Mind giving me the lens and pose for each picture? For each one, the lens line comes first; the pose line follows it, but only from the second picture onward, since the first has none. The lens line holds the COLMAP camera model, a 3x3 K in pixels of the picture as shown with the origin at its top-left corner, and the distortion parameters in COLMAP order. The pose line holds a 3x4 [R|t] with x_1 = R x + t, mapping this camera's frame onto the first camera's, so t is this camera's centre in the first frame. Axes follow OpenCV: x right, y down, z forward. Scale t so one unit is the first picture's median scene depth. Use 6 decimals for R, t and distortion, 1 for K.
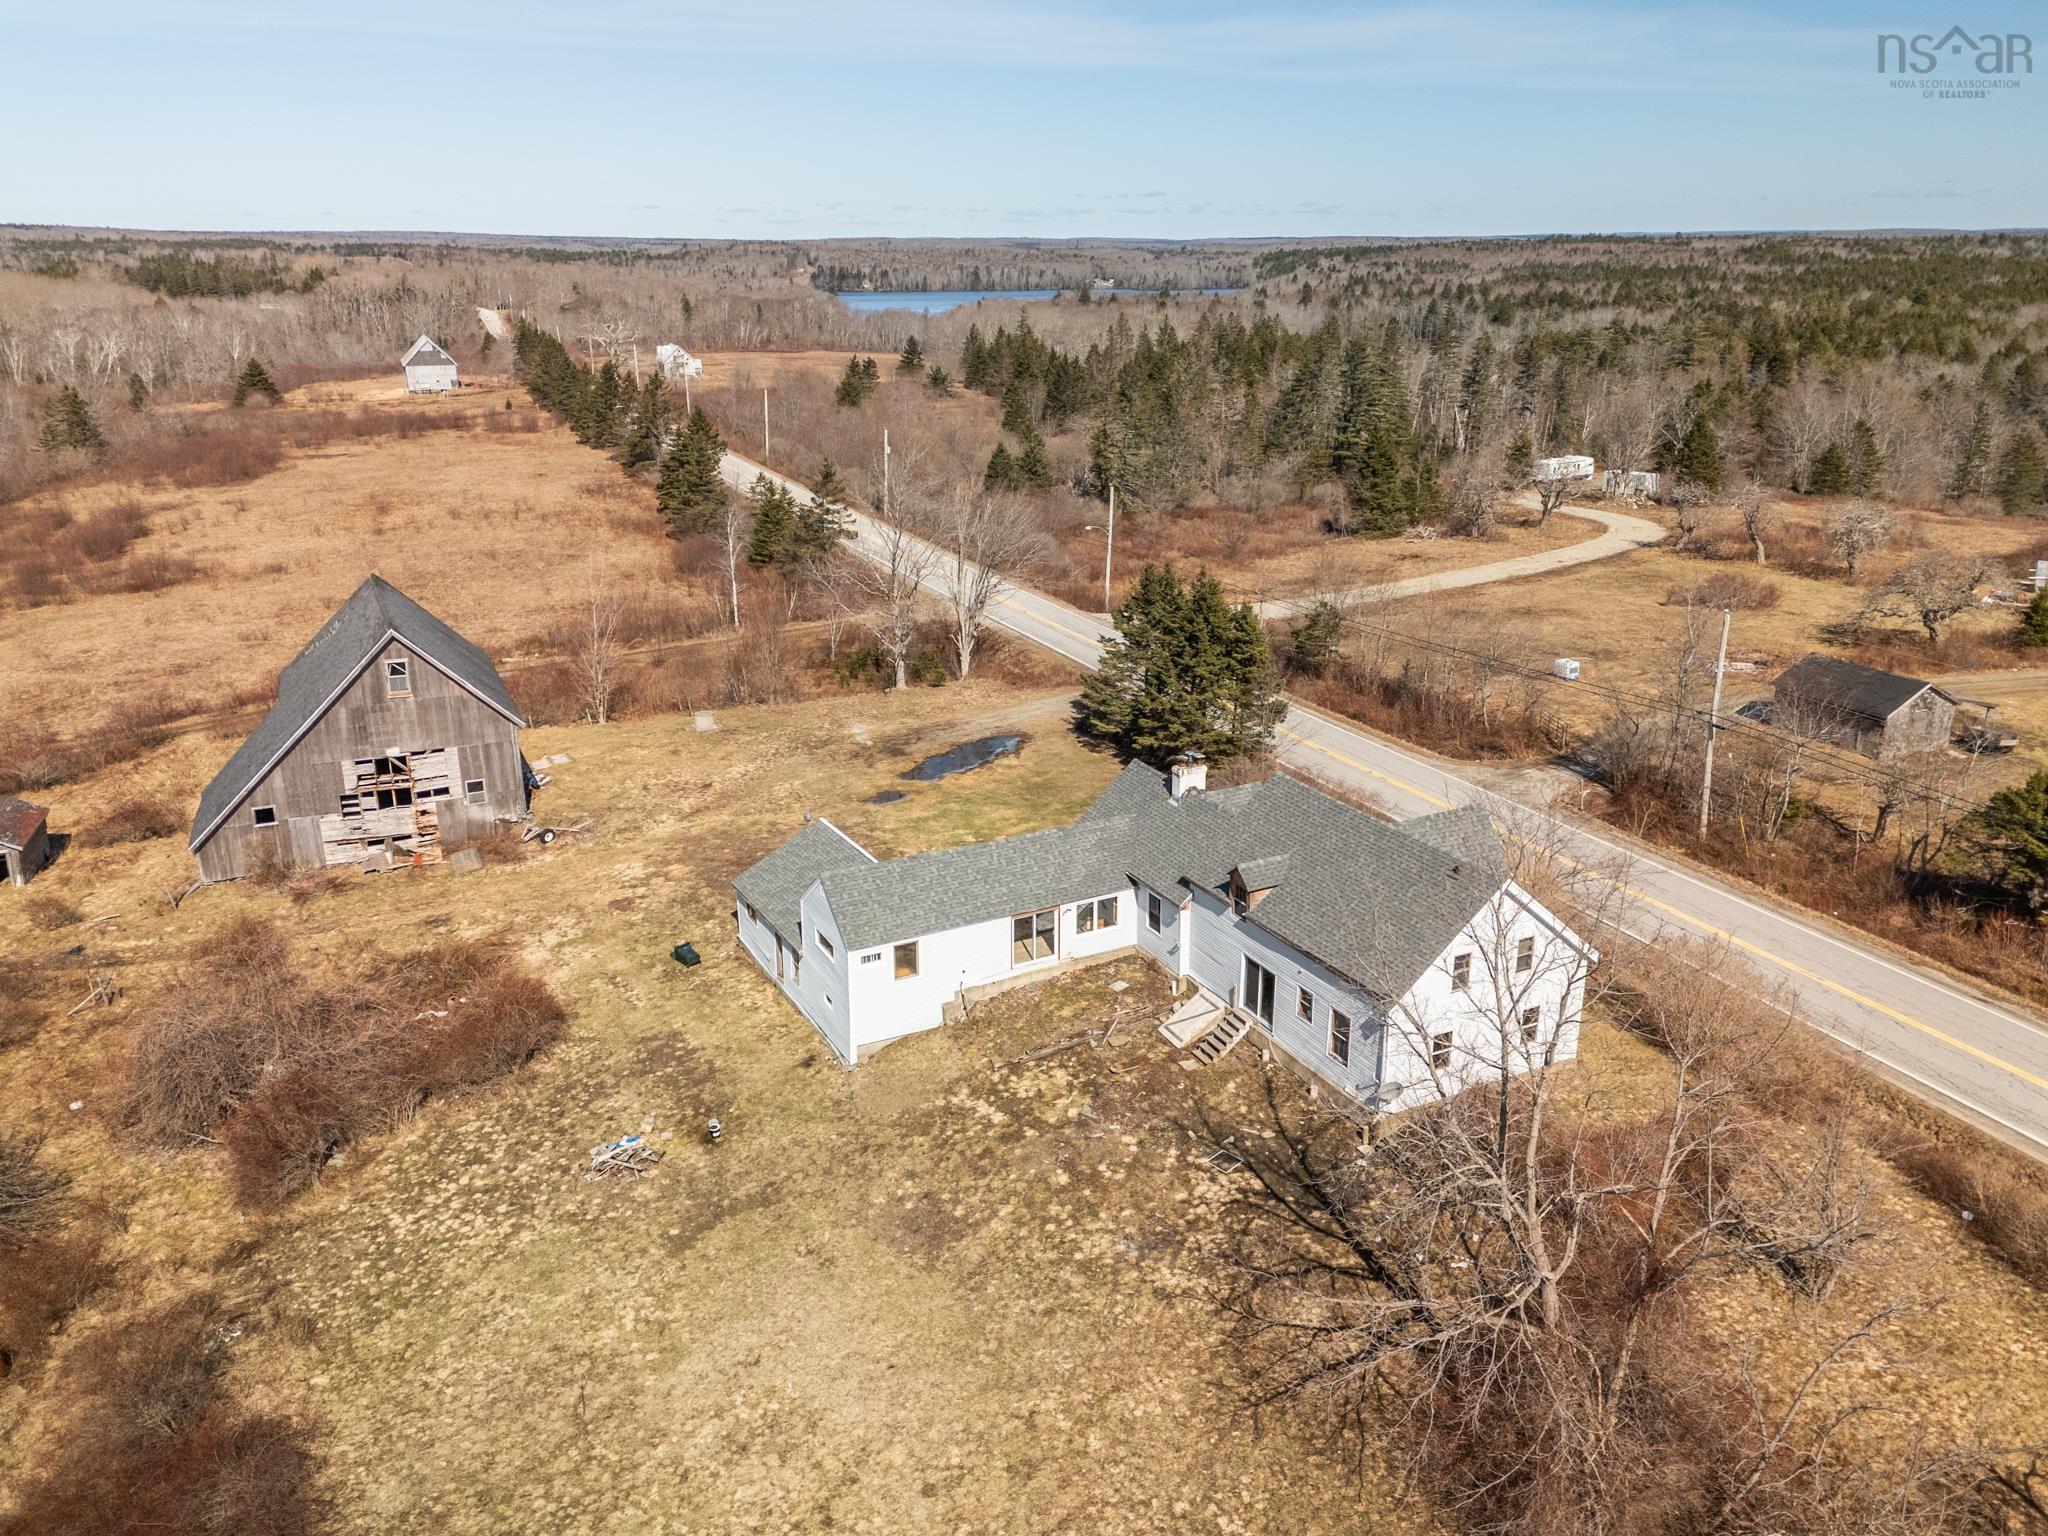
lens RADIAL K [[1528.4, 0, 1021.0], [0, 1528.4, 757.6], [0, 0, 1]] dist [0.101908, -0.096931]
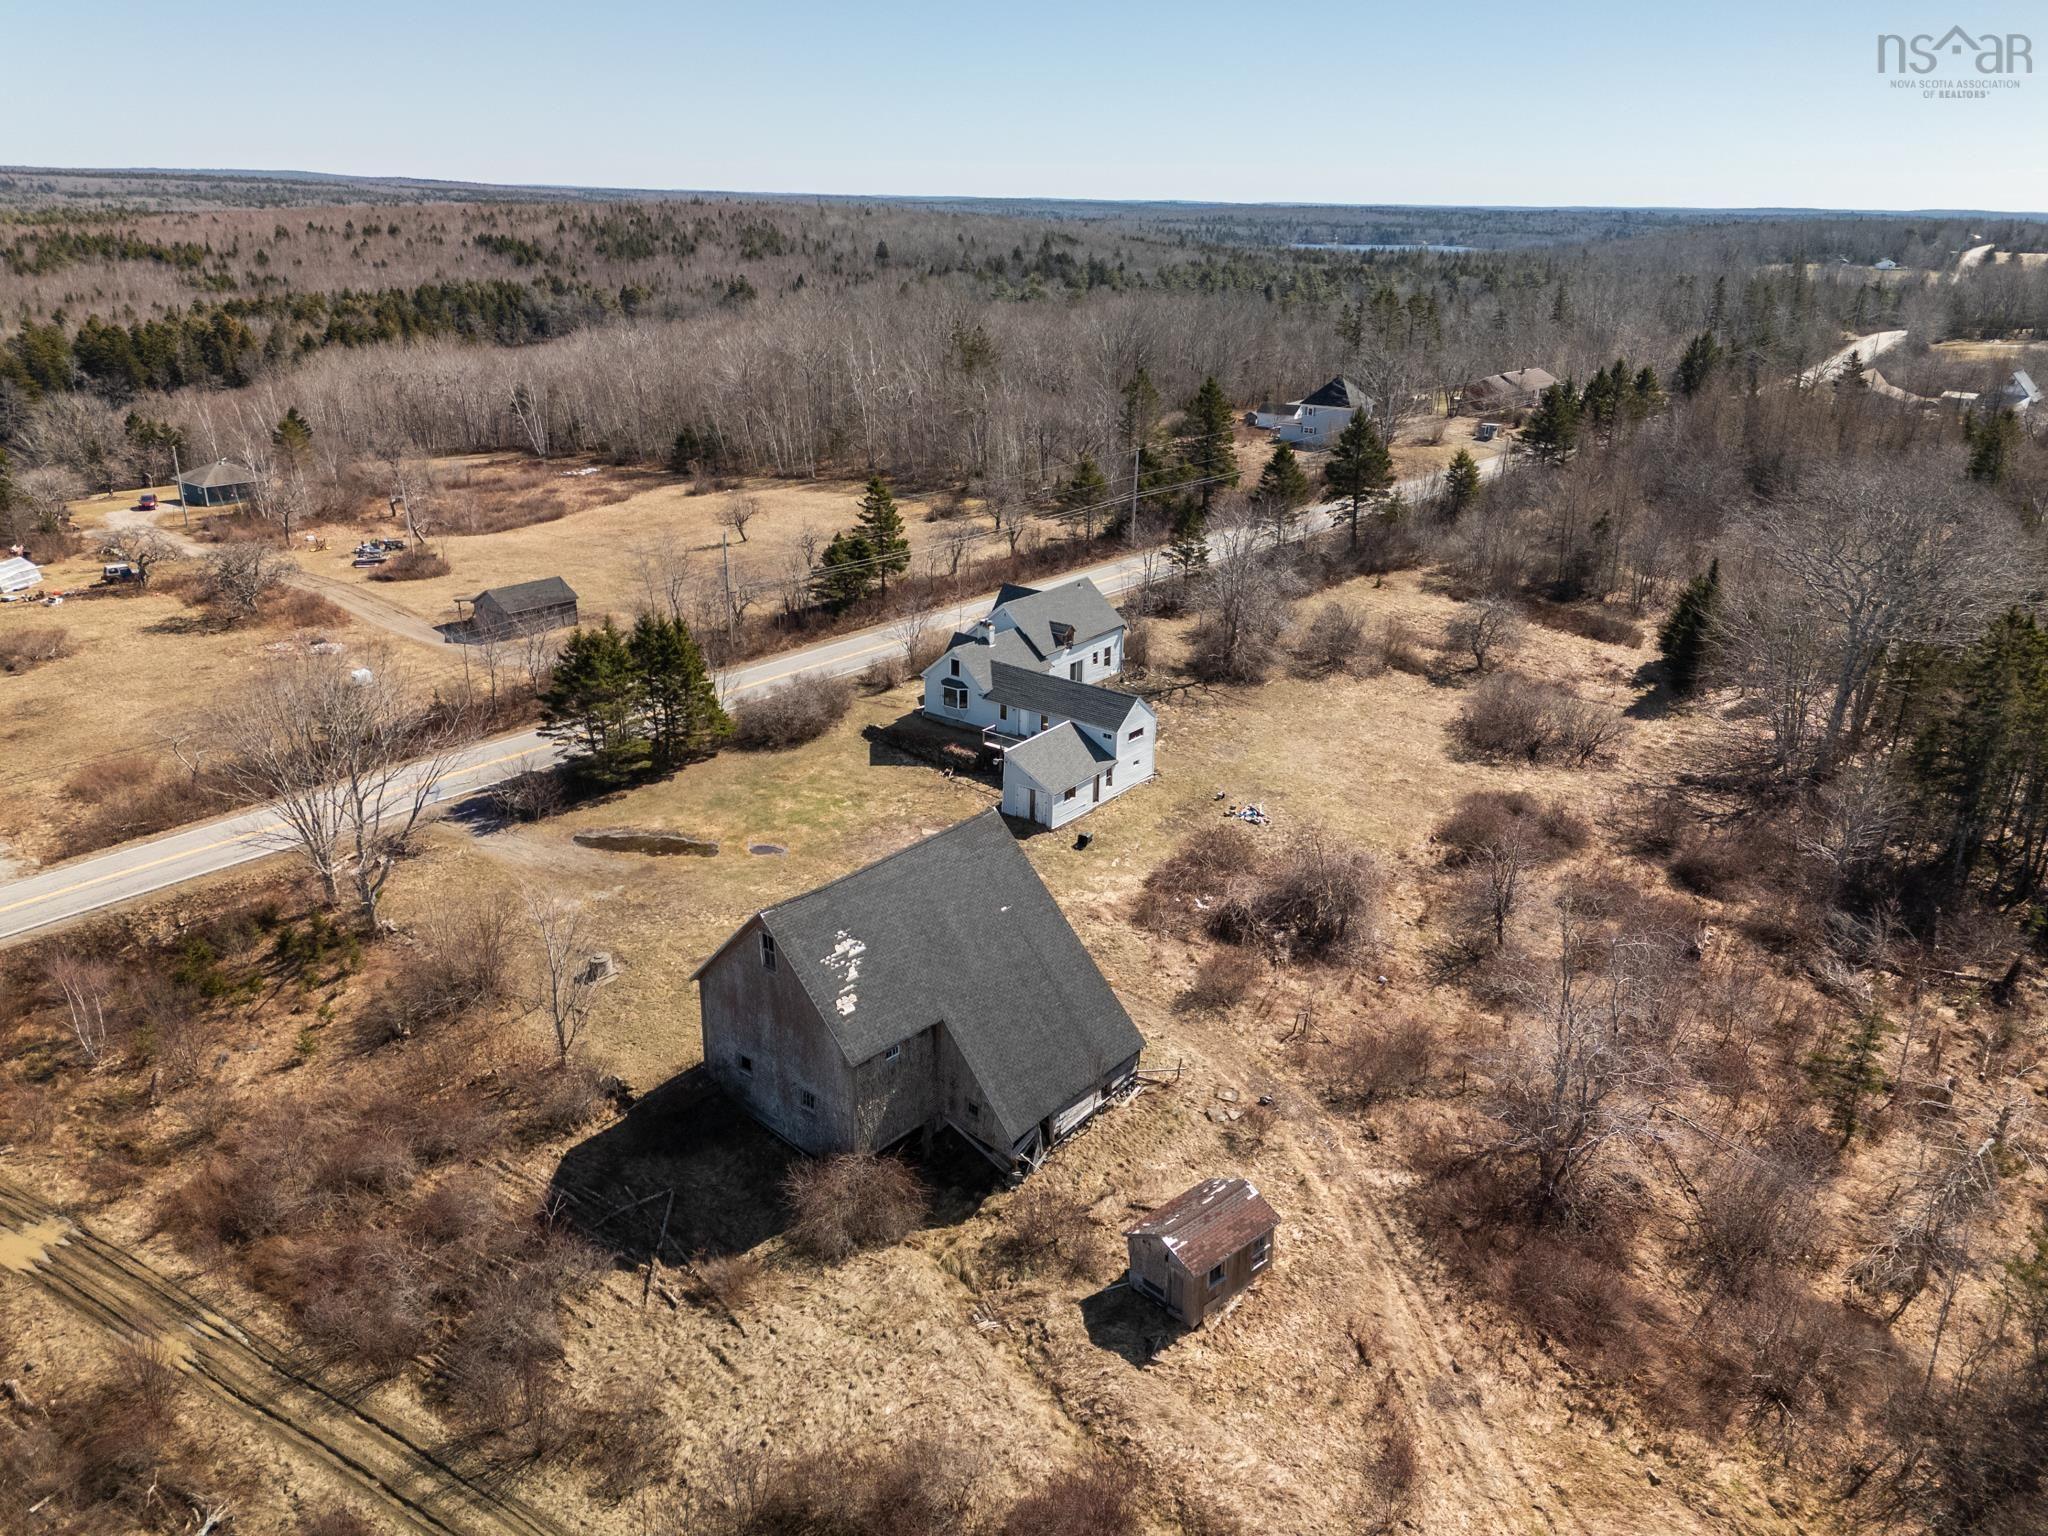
lens RADIAL K [[1486.0, 0, 1023.3], [0, 1486.0, 751.2], [0, 0, 1]] dist [0.101755, -0.089090]
pose [[-0.429489, -0.313173, 0.847031, -1.236387], [0.276879, 0.847107, 0.453593, -0.558118], [-0.859579, 0.429339, -0.277113, 1.228561]]
